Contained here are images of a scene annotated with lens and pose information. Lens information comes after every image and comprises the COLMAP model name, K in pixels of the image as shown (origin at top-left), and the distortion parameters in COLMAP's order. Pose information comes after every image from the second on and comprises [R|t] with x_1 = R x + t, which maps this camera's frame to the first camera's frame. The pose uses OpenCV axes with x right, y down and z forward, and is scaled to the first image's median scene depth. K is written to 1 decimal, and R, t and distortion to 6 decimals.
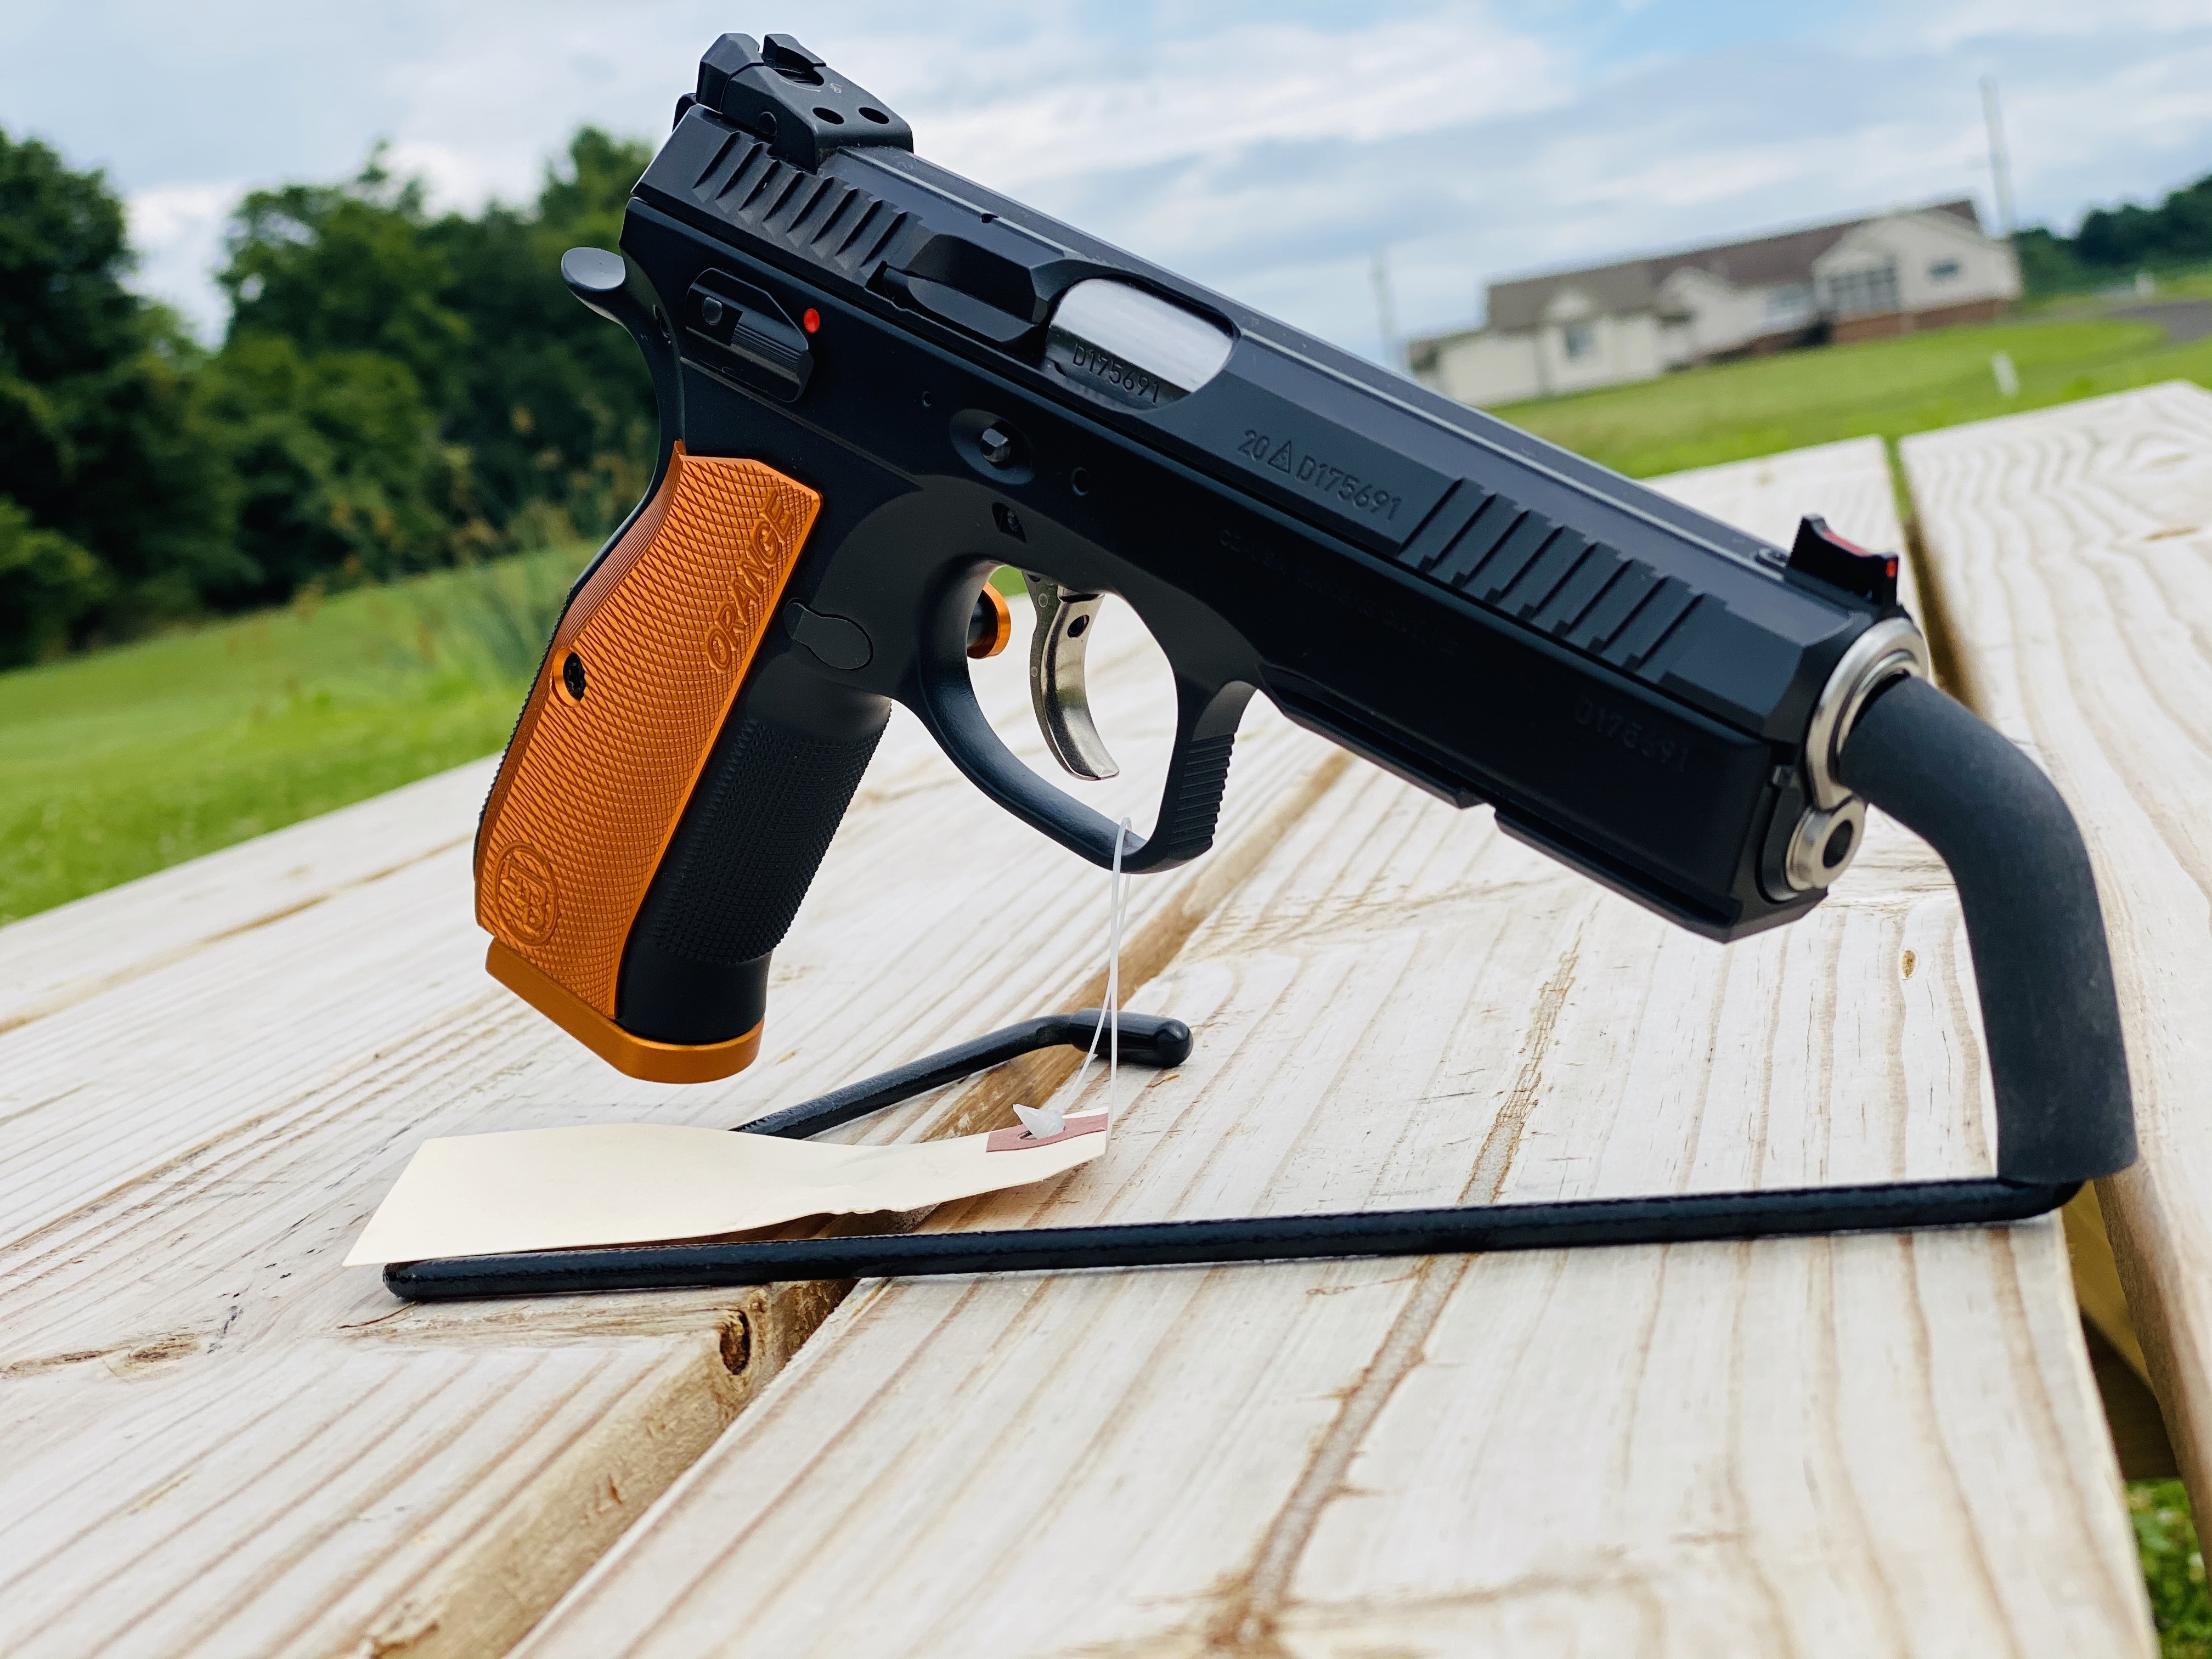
lens RADIAL K [[3306.7, 0, 1111.4], [0, 3306.7, 880.4], [0, 0, 1]] dist [0.269439, -1.168492]
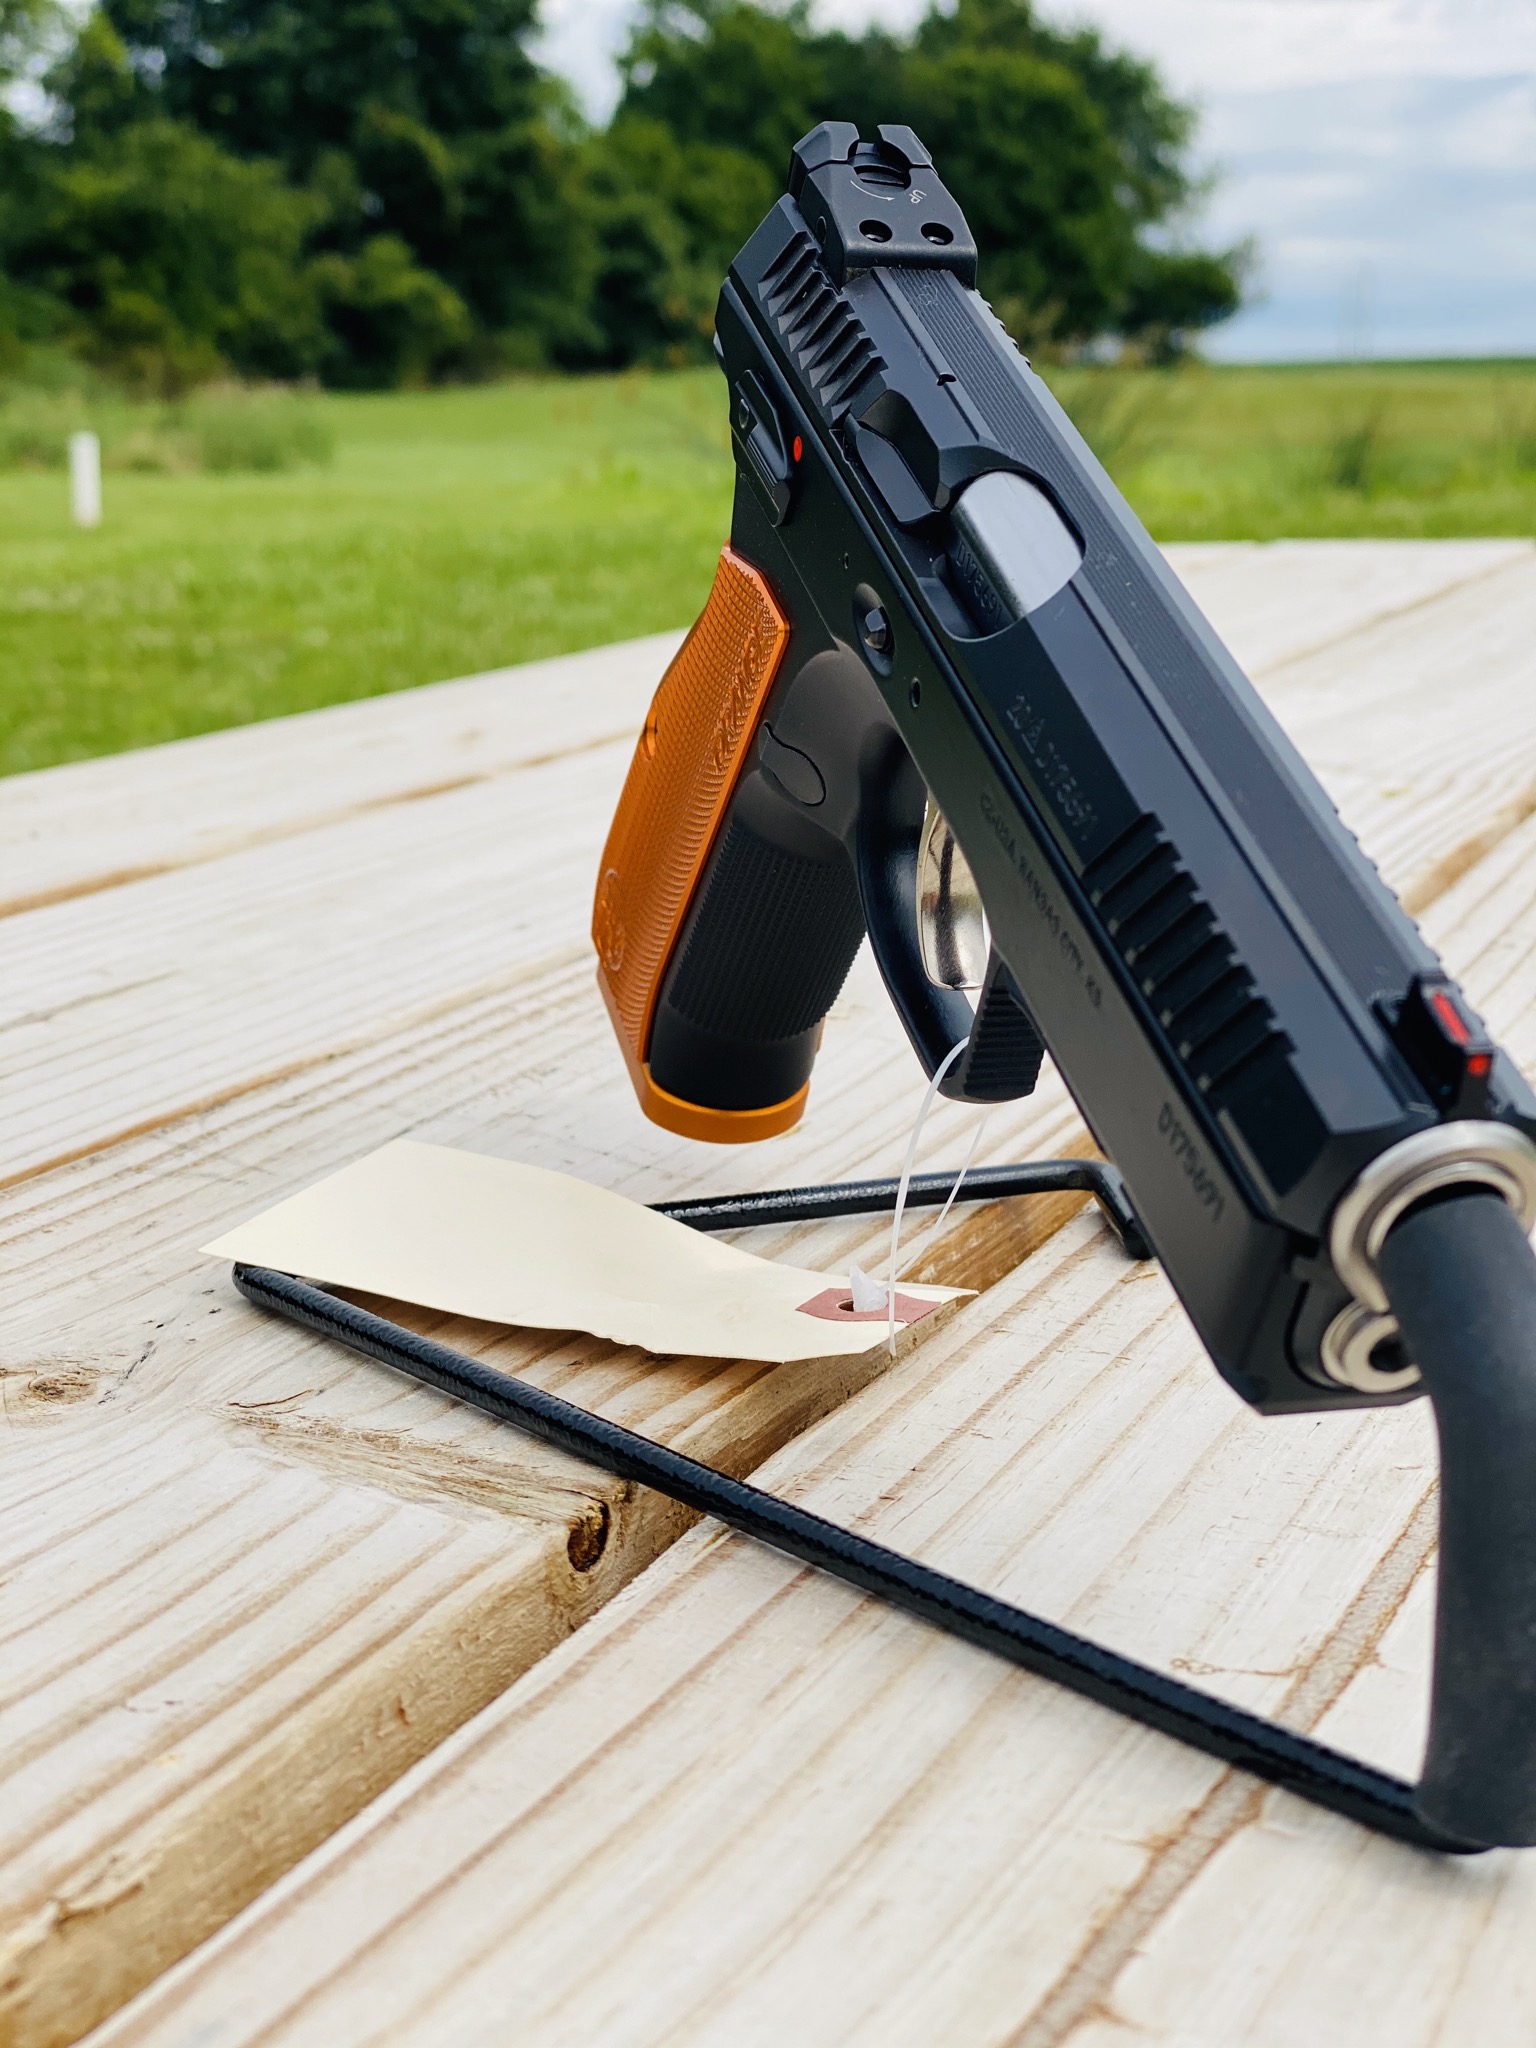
lens RADIAL K [[3087.2, 0, 768.0], [0, 3087.2, 1024.0], [0, 0, 1]] dist [0.082738, -0.143619]
pose [[0.967957, 0.195353, -0.157787, 0.053424], [-0.178302, 0.977121, 0.115947, -0.129992], [0.176828, -0.084098, 0.980642, 0.168357]]
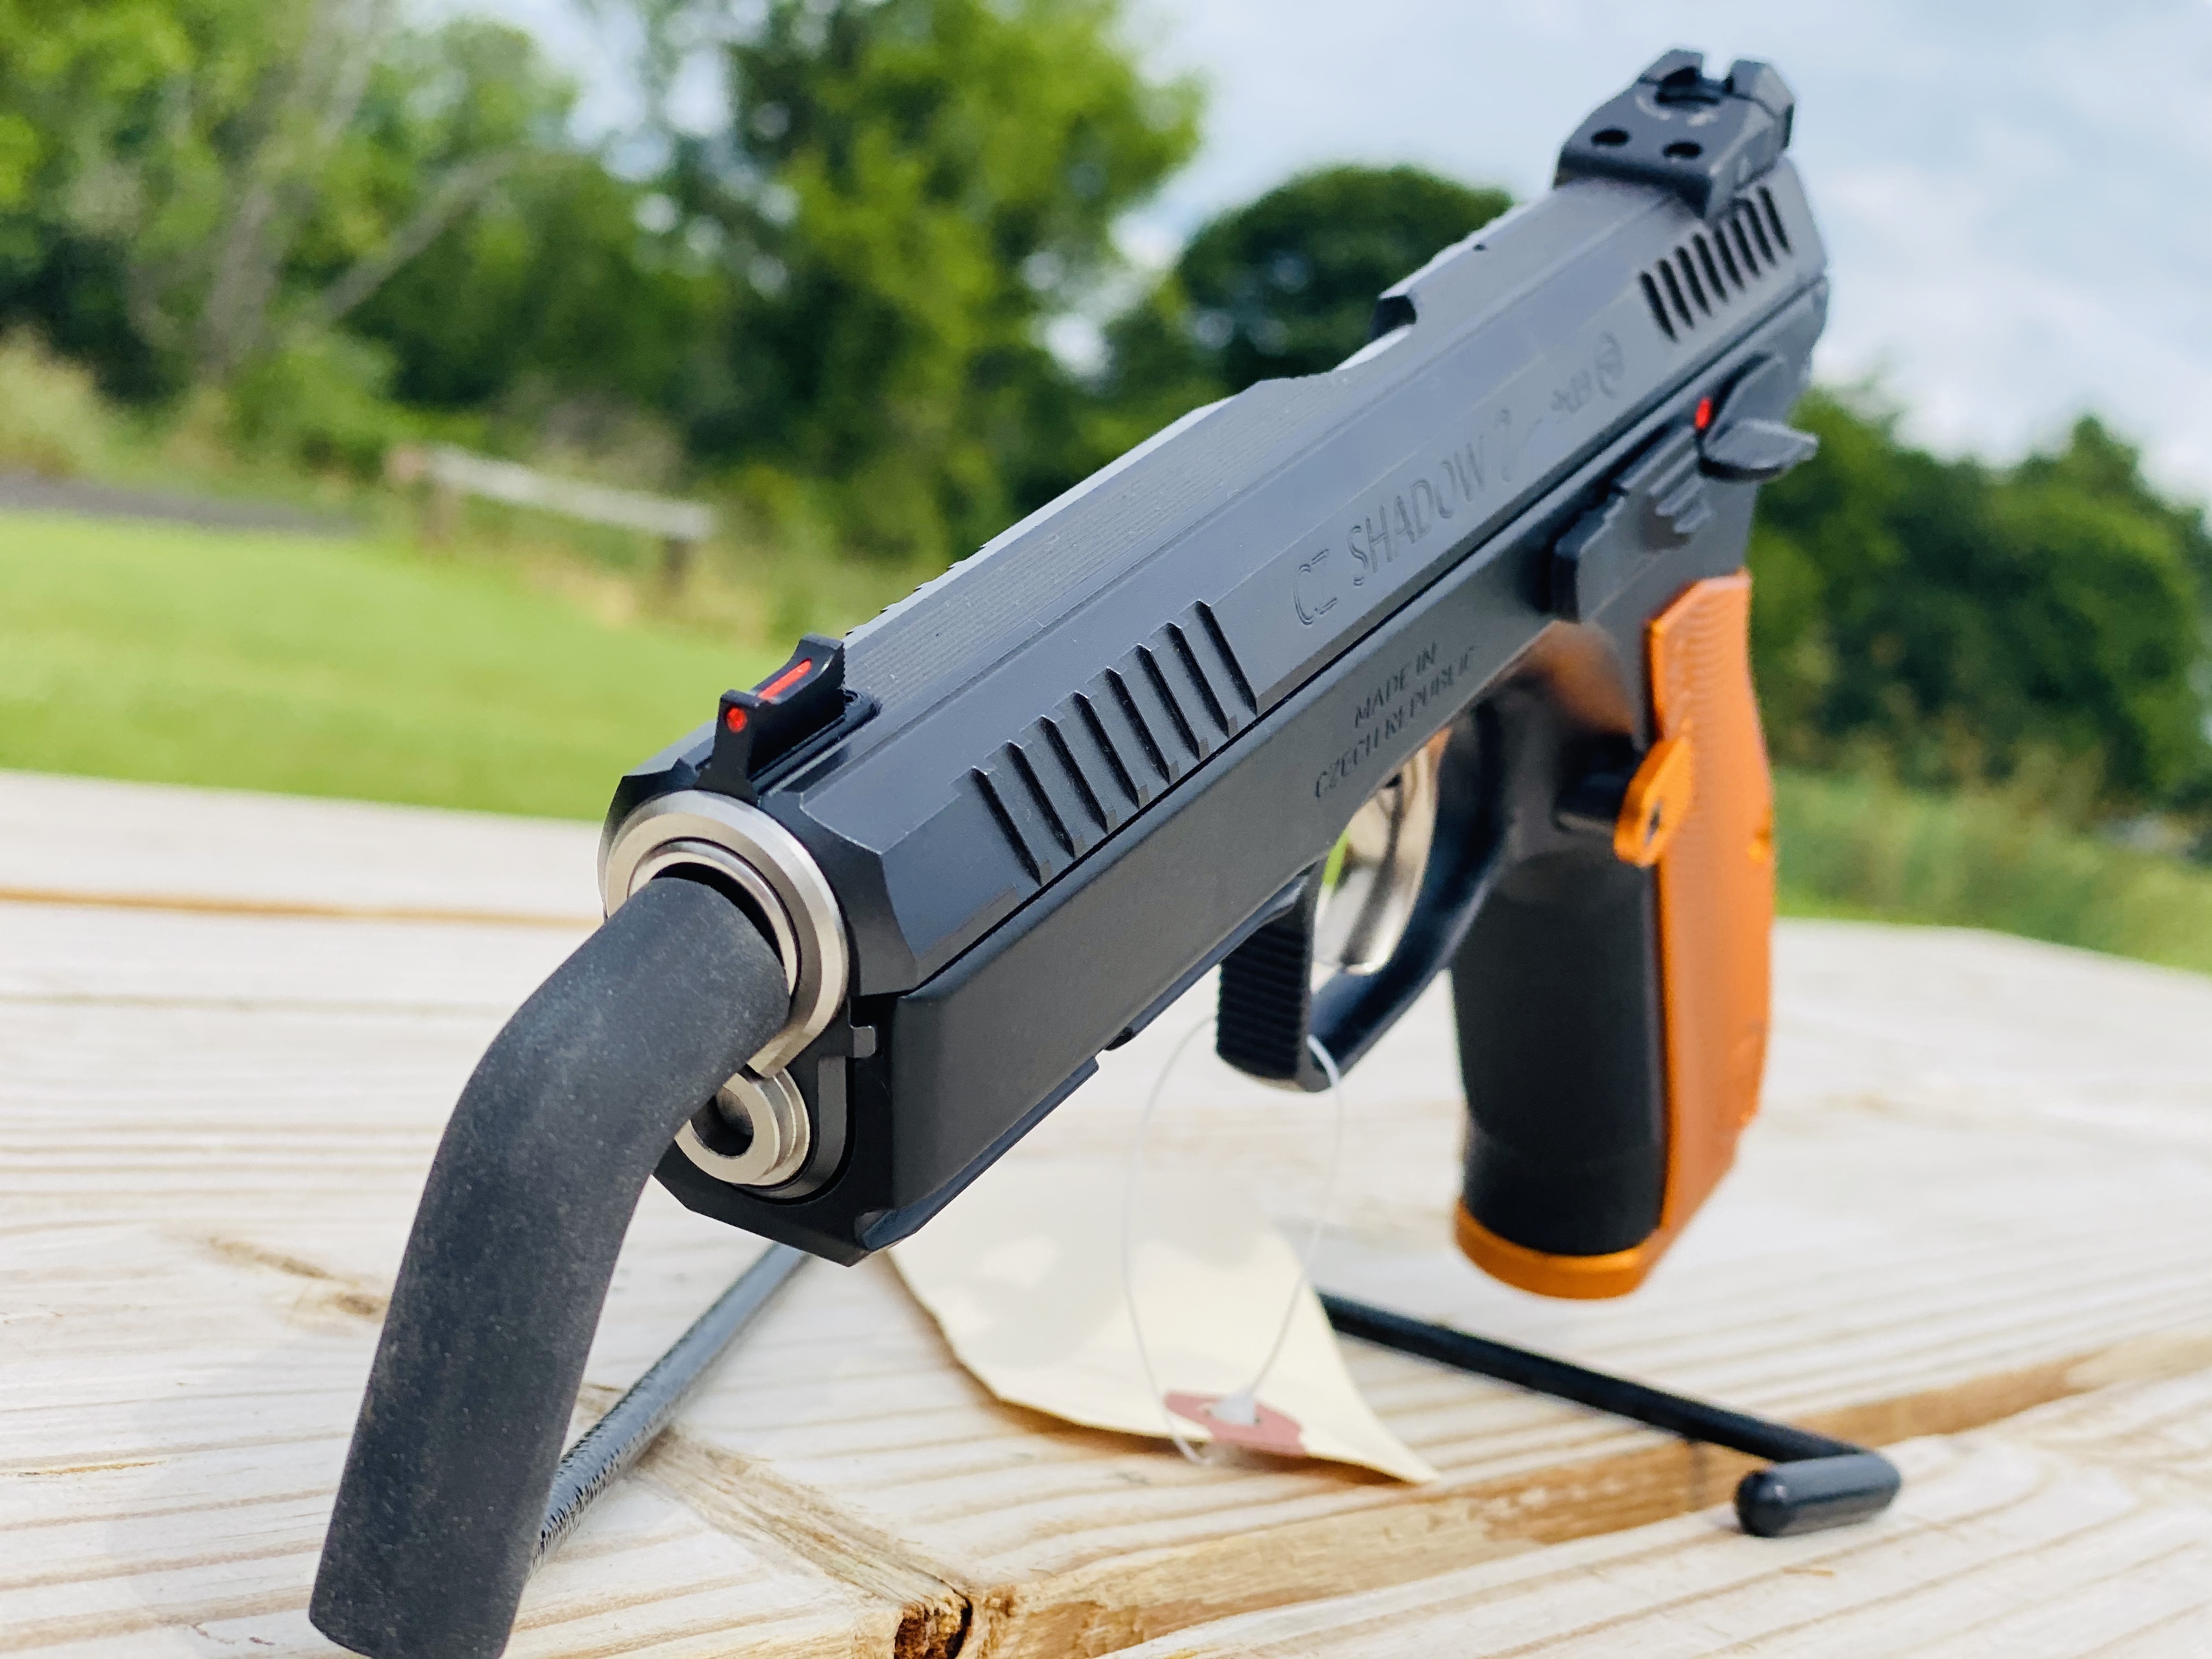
lens RADIAL K [[3396.2, 0, 1198.2], [0, 3396.2, 830.1], [0, 0, 1]] dist [0.012698, -0.115571]
pose [[0.862664, 0.374692, -0.339729, 0.124254], [-0.401109, 0.915993, -0.008262, -0.035202], [0.308094, 0.143396, 0.940487, 0.364396]]
